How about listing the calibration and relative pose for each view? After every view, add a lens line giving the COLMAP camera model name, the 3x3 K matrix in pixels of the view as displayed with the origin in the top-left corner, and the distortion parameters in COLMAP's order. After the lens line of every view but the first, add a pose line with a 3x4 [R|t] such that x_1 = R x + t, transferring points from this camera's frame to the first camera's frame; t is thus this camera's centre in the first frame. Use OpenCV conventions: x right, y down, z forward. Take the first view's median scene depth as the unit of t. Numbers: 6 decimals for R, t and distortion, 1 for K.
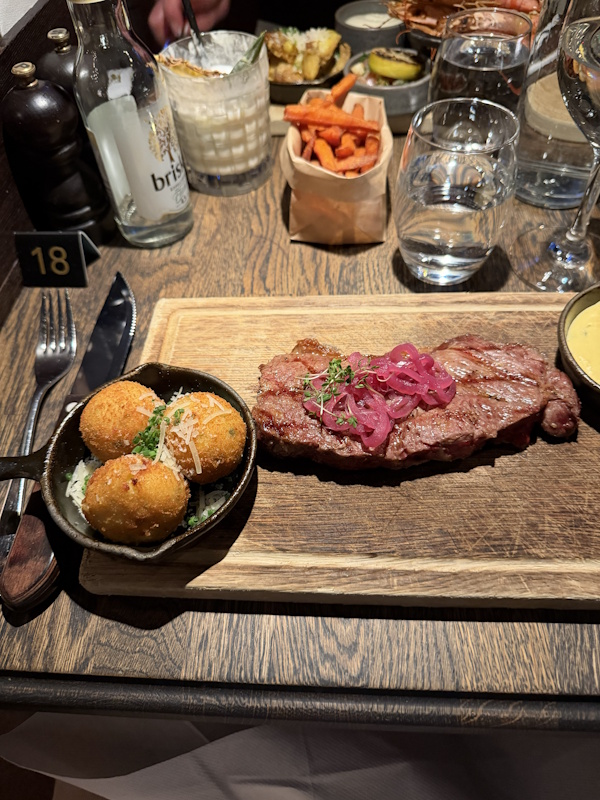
lens RADIAL K [[552.3, 0, 300.0], [0, 552.3, 400.0], [0, 0, 1]] dist [-0.010255, -0.008598]
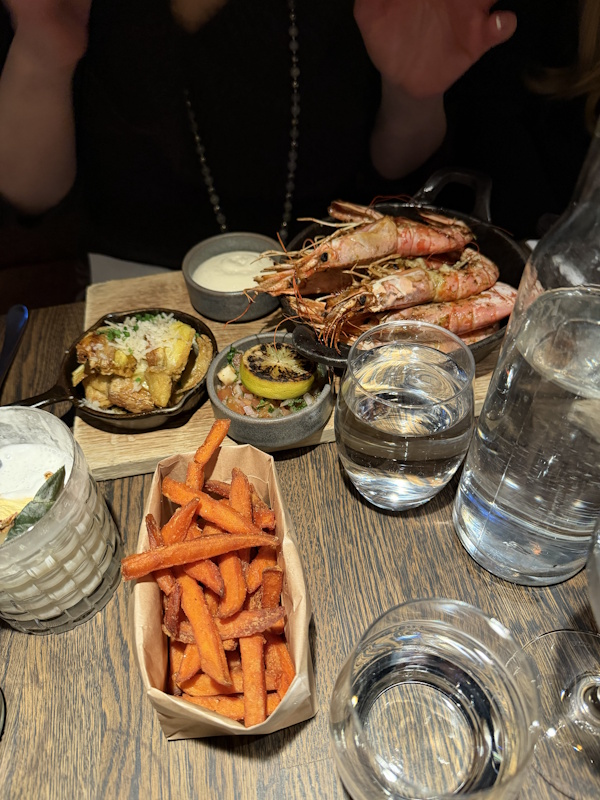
lens RADIAL K [[552.3, 0, 300.0], [0, 552.3, 400.0], [0, 0, 1]] dist [-0.010255, -0.008598]
pose [[0.972782, -0.167438, 0.160188, 0.086022], [0.179120, 0.981910, -0.061397, -0.563942], [-0.147010, 0.088419, 0.985175, 0.318868]]
